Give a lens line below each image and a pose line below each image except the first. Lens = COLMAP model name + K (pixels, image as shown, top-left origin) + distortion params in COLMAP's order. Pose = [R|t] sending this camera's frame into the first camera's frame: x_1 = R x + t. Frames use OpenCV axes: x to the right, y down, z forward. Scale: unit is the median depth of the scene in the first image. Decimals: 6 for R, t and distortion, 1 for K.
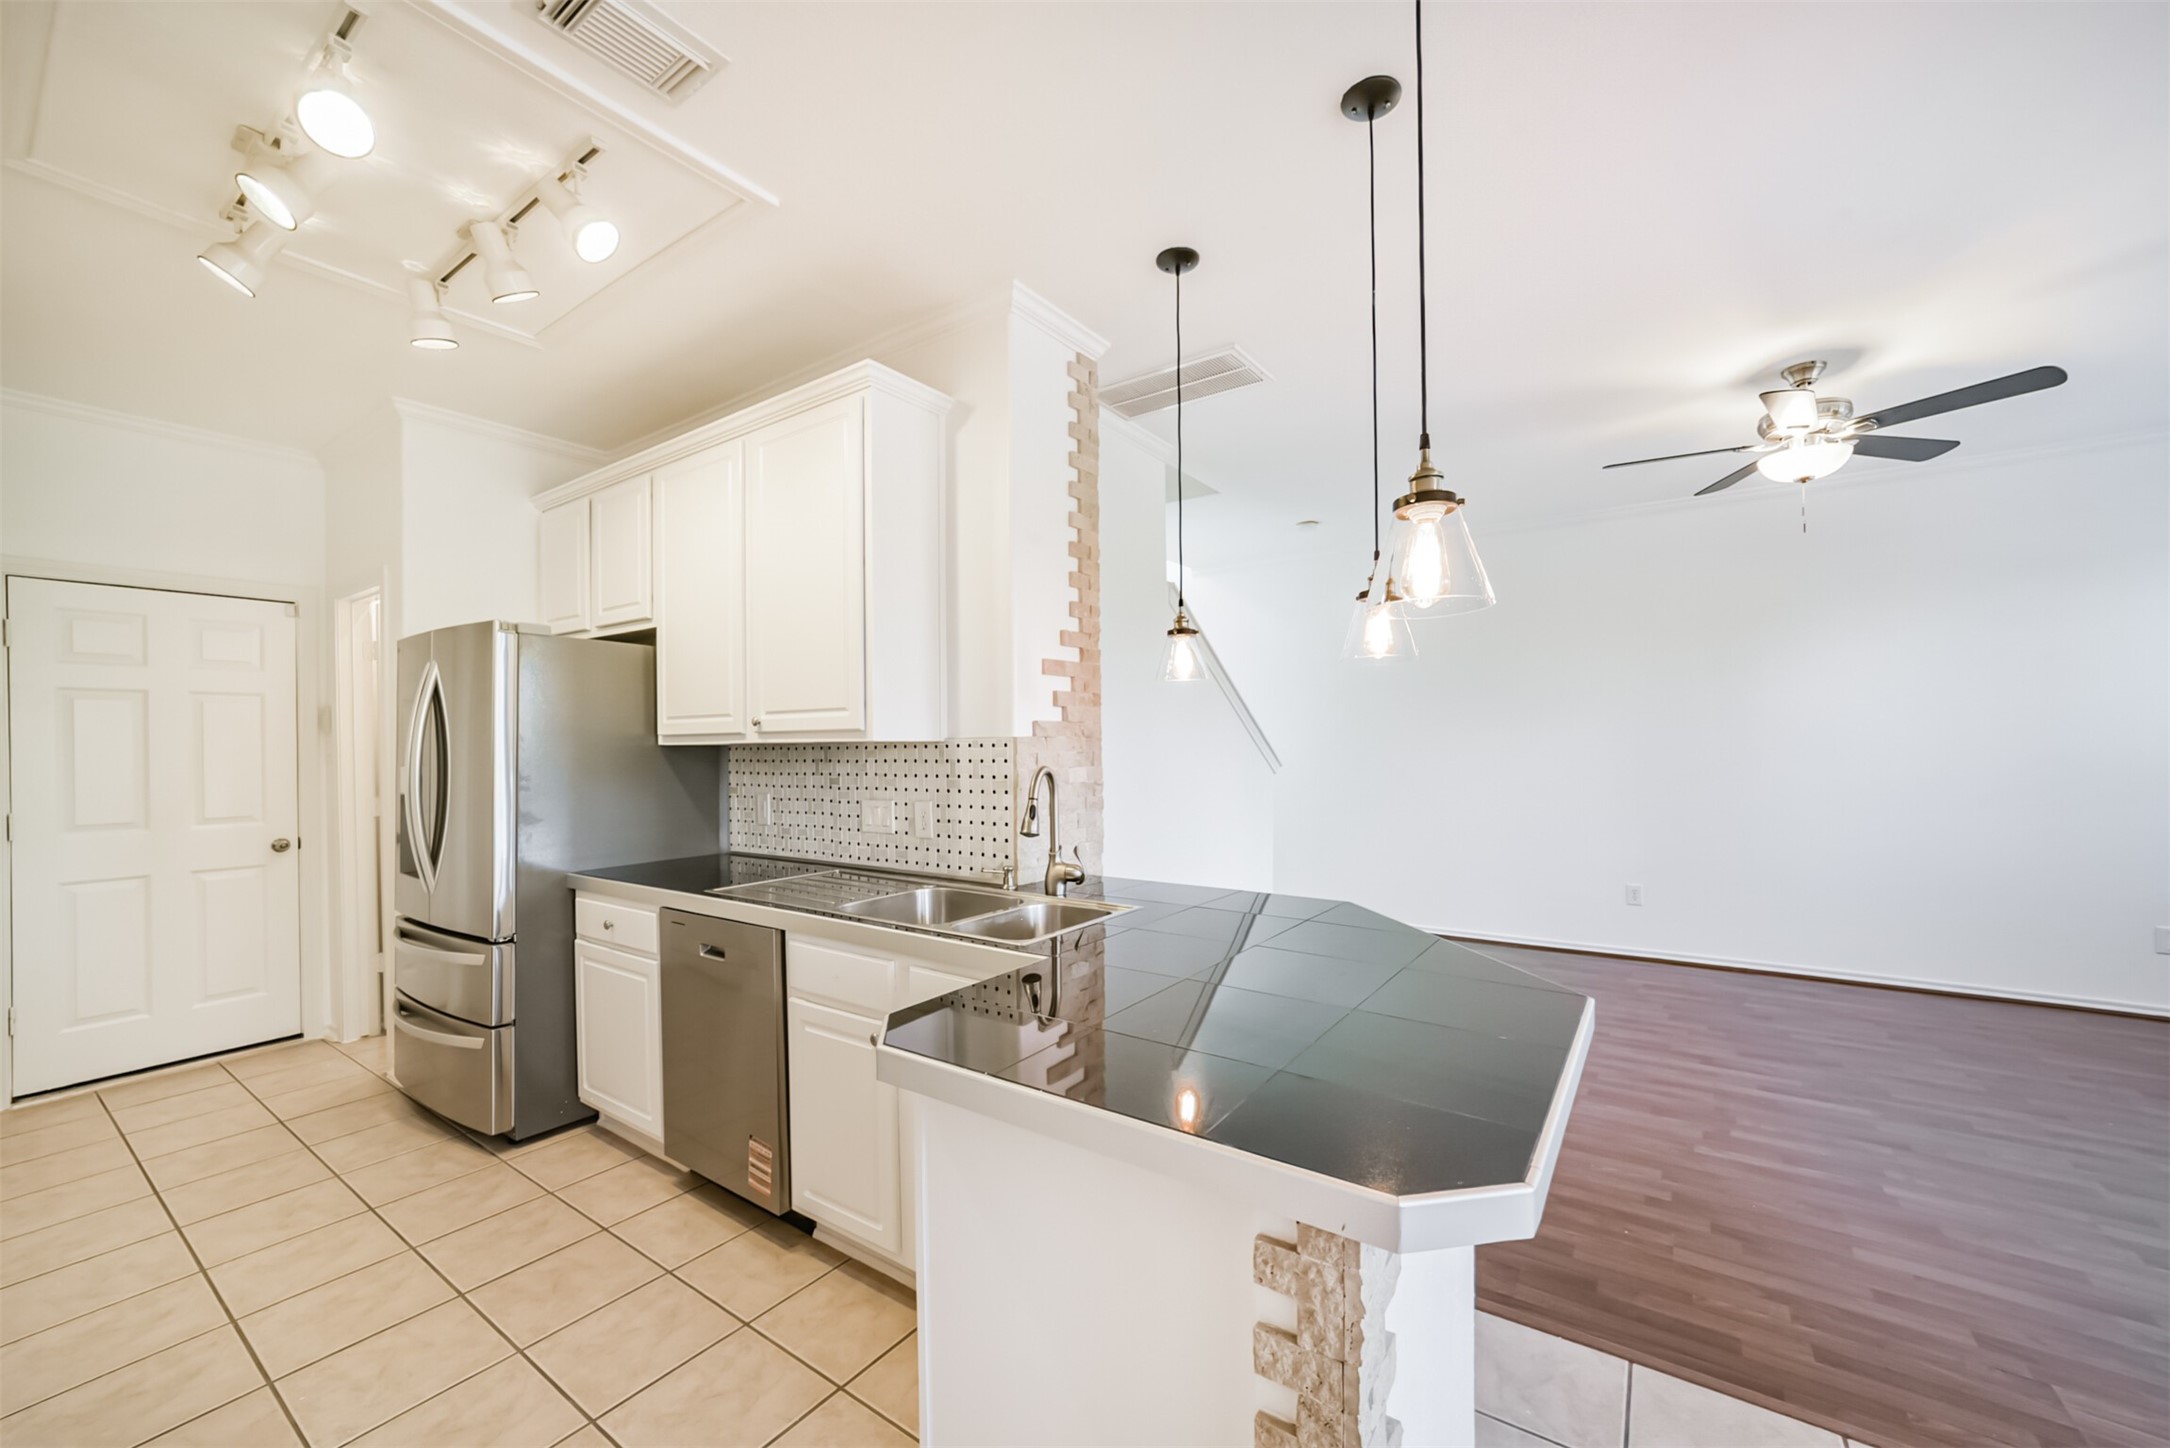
lens RADIAL K [[843.0, 0, 1086.4], [0, 843.0, 744.9], [0, 0, 1]] dist [-0.022275, 0.008275]
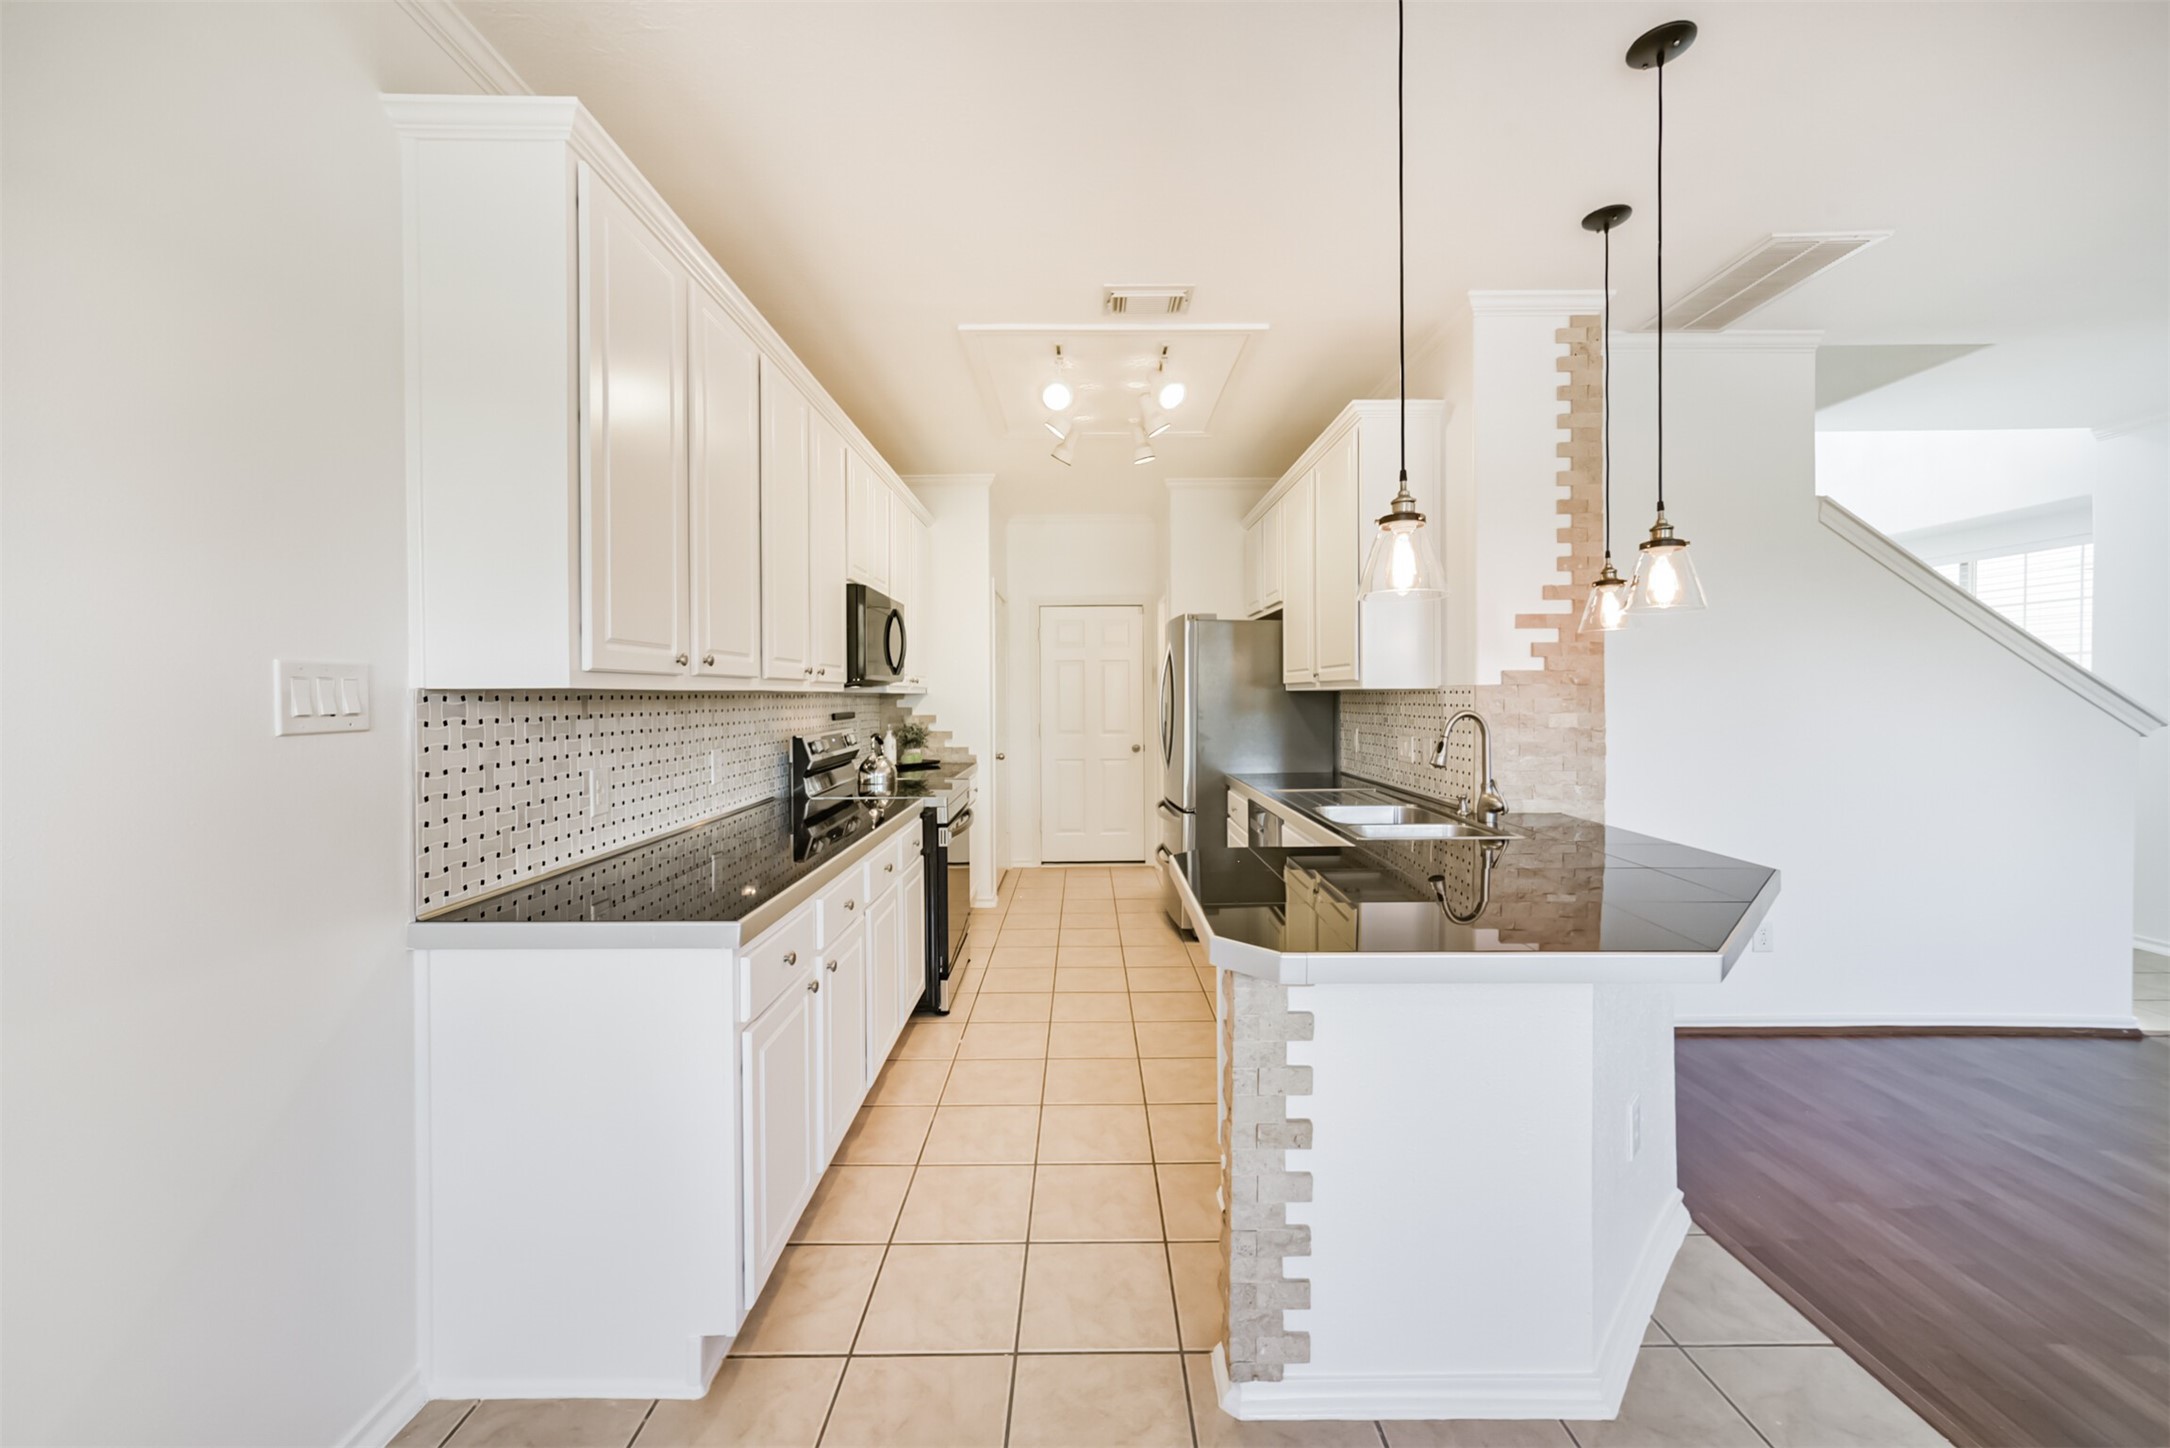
lens RADIAL K [[825.3, 0, 1087.9], [0, 825.3, 697.2], [0, 0, 1]] dist [-0.001479, 0.000222]
pose [[0.577905, 0.010093, -0.816042, 0.485809], [-0.001862, 0.999937, 0.011049, -0.003977], [0.816102, -0.004866, 0.577887, -0.085268]]
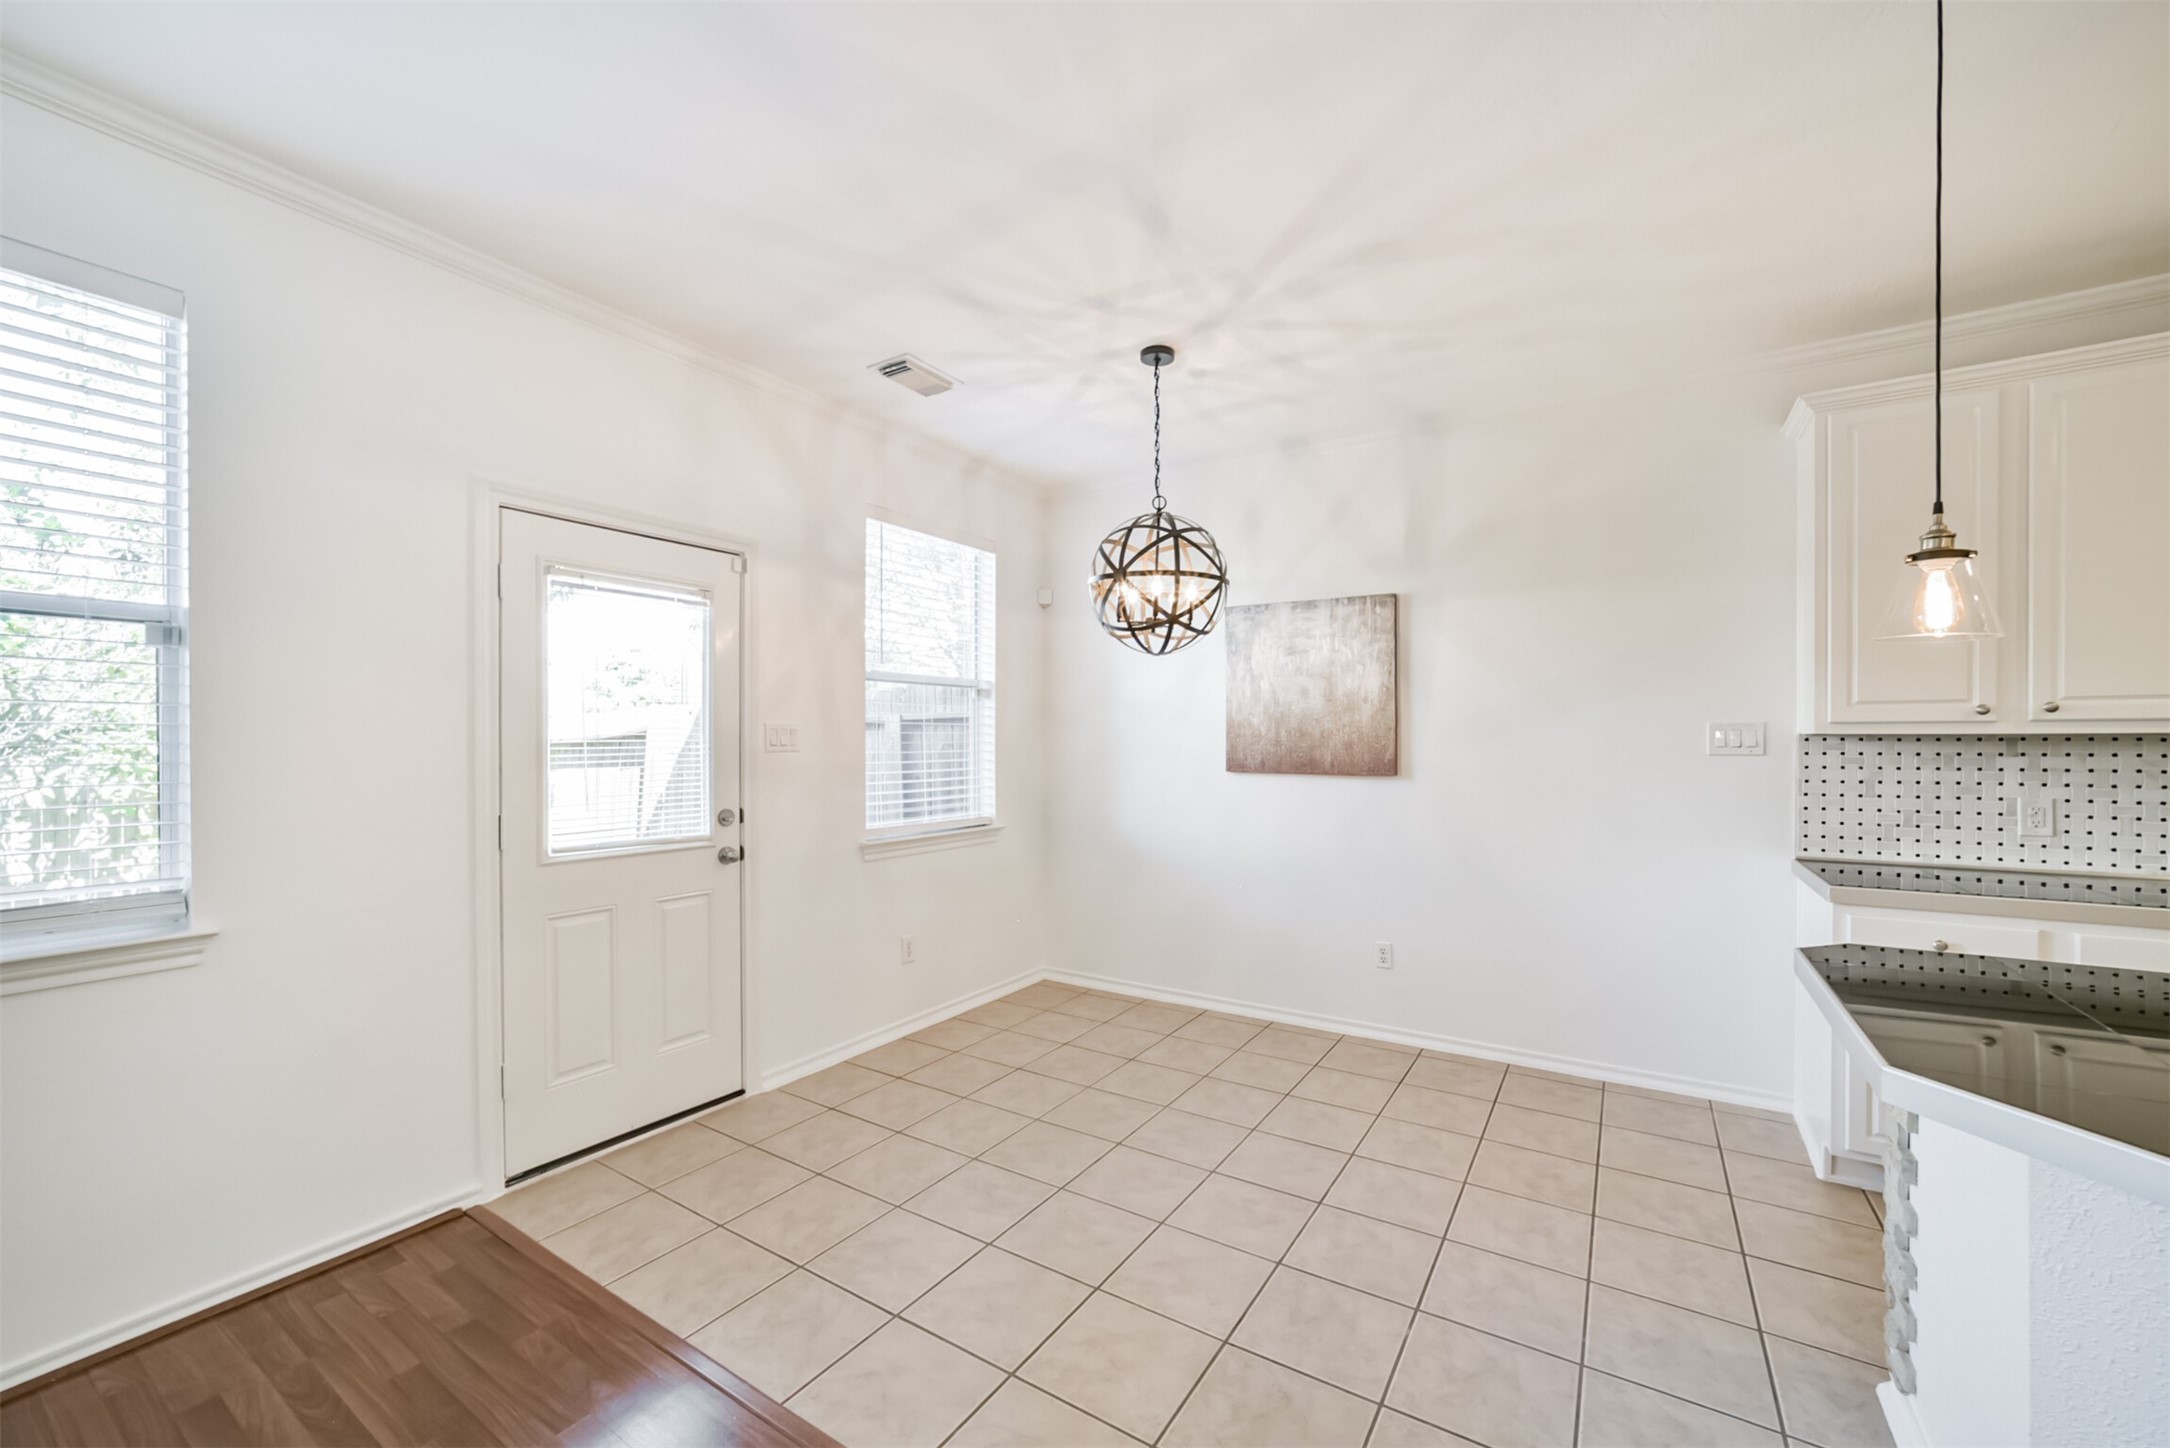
lens RADIAL K [[843.0, 0, 1086.4], [0, 843.0, 744.9], [0, 0, 1]] dist [-0.022275, 0.008275]
pose [[-0.999302, 0.013397, -0.034877, 0.700774], [0.013041, 0.999861, 0.010415, -0.011709], [0.035012, 0.009953, -0.999337, 0.888715]]
